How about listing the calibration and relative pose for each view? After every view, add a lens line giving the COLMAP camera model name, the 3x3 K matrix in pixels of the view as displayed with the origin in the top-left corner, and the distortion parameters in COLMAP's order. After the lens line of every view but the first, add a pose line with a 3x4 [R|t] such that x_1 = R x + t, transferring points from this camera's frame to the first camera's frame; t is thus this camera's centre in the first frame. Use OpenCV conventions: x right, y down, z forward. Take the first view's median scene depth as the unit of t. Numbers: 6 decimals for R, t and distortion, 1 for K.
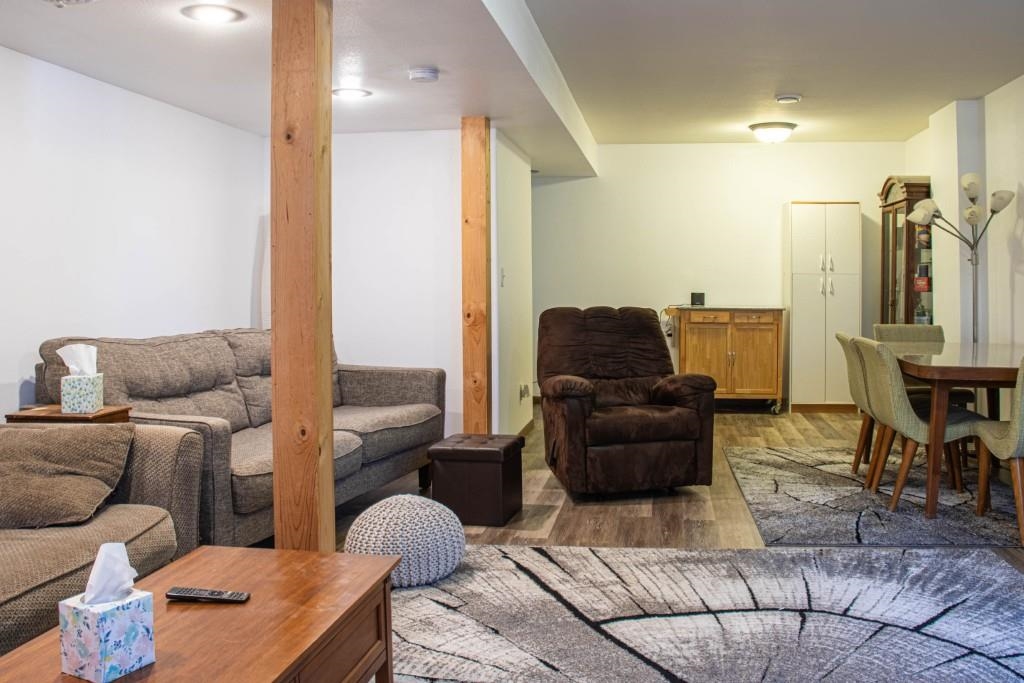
lens RADIAL K [[877.2, 0, 529.4], [0, 877.2, 270.7], [0, 0, 1]] dist [-0.128622, 0.080390]
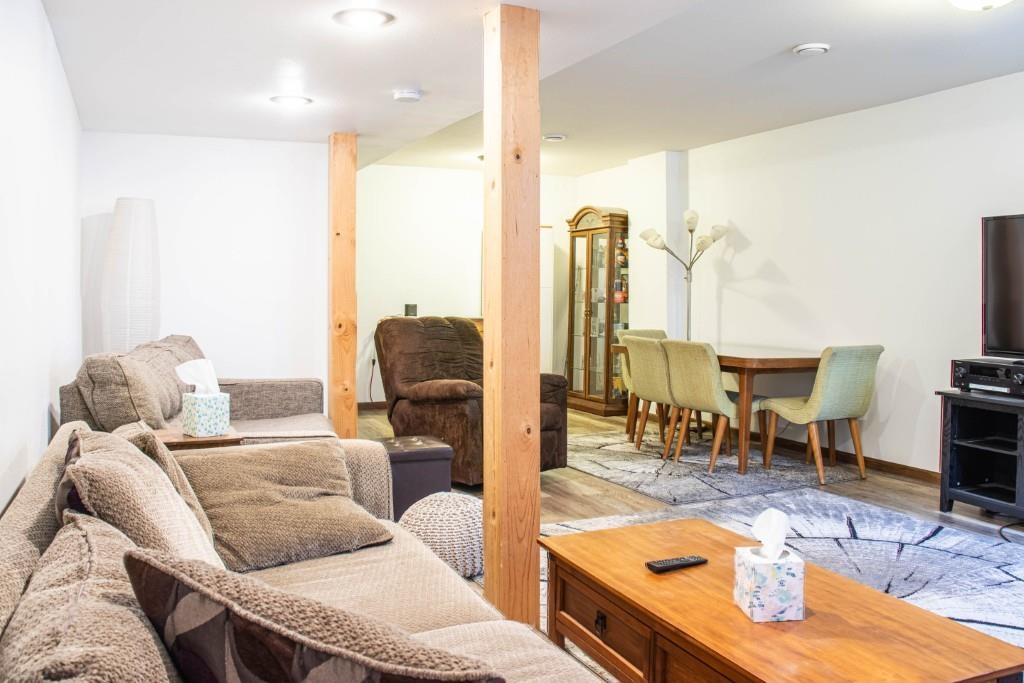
lens RADIAL K [[877.2, 0, 470.4], [0, 877.2, 295.3], [0, 0, 1]] dist [-0.128622, 0.080390]
pose [[0.862560, 0.007287, 0.505902, -0.768239], [-0.014337, 0.999847, 0.010042, 0.006448], [-0.505752, -0.015915, 0.862532, 0.079634]]
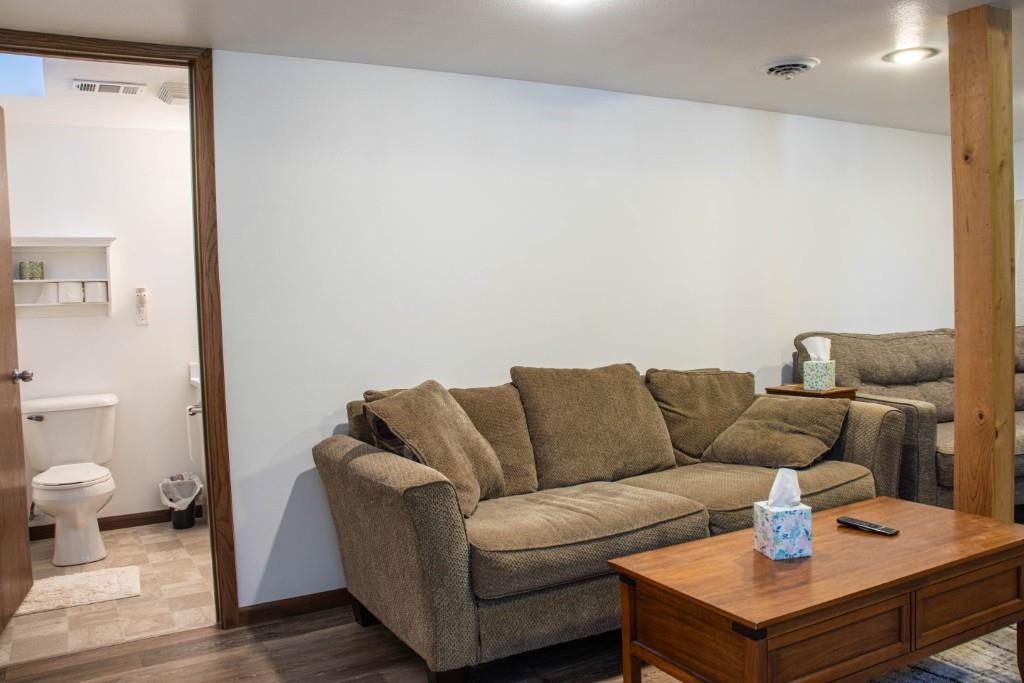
lens RADIAL K [[877.2, 0, 507.8], [0, 877.2, 351.7], [0, 0, 1]] dist [-0.128622, 0.080390]
pose [[0.600587, 0.037456, -0.798682, 0.227119], [0.035188, 0.996696, 0.073203, -0.002301], [0.798785, -0.072069, 0.597284, -0.145738]]
